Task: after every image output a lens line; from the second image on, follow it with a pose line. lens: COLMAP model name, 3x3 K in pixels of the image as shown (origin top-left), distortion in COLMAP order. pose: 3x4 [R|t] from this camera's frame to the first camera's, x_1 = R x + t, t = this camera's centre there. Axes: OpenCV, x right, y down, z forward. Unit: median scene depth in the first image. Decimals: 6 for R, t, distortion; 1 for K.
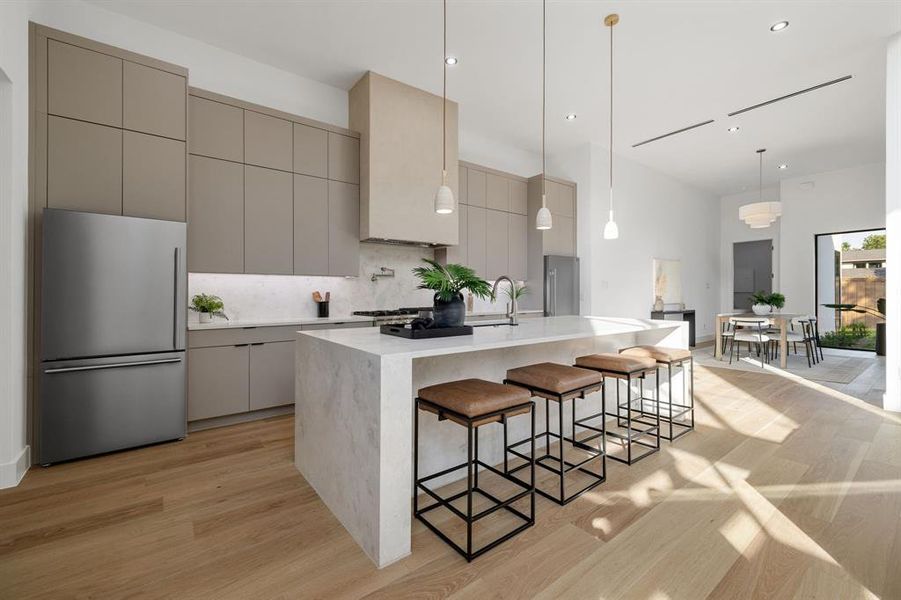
lens RADIAL K [[387.2, 0, 448.6], [0, 387.2, 293.9], [0, 0, 1]] dist [0.016377, -0.000447]
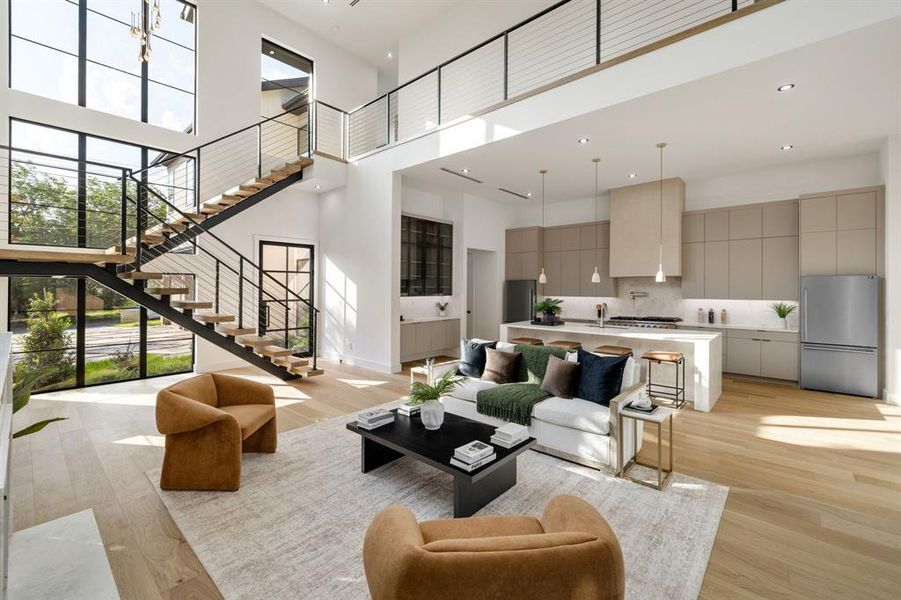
lens RADIAL K [[387.2, 0, 442.7], [0, 387.2, 288.7], [0, 0, 1]] dist [0.016377, -0.000447]
pose [[0.147698, 0.002329, -0.989030, 1.357948], [-0.006948, 0.999975, 0.001318, -0.076529], [0.989008, 0.006677, 0.147711, -0.061106]]
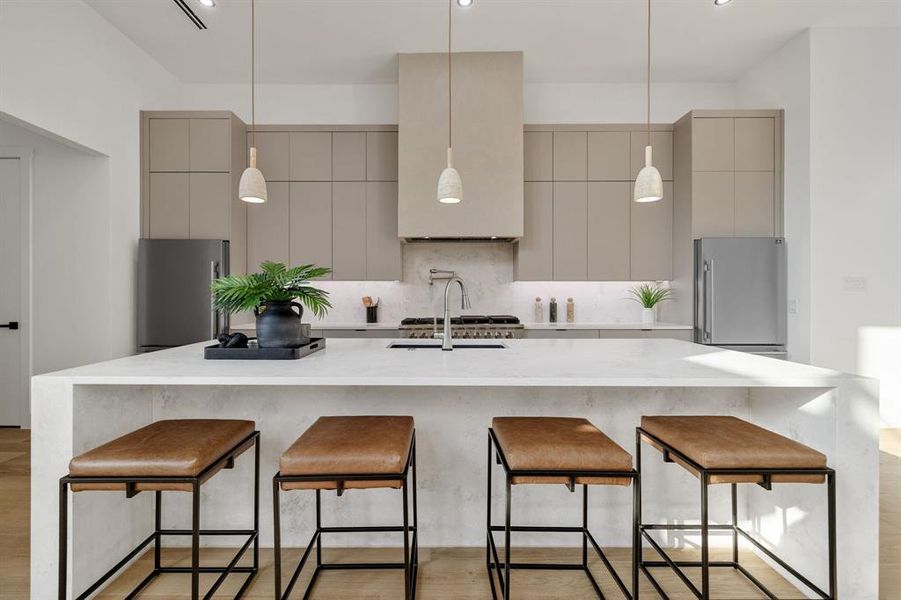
lens RADIAL K [[387.2, 0, 450.9], [0, 387.2, 296.4], [0, 0, 1]] dist [0.016377, -0.000447]
pose [[0.783752, 0.004680, -0.621056, 0.408252], [-0.006778, 0.999977, -0.001019, -0.006289], [0.621037, 0.005008, 0.783766, 0.327110]]
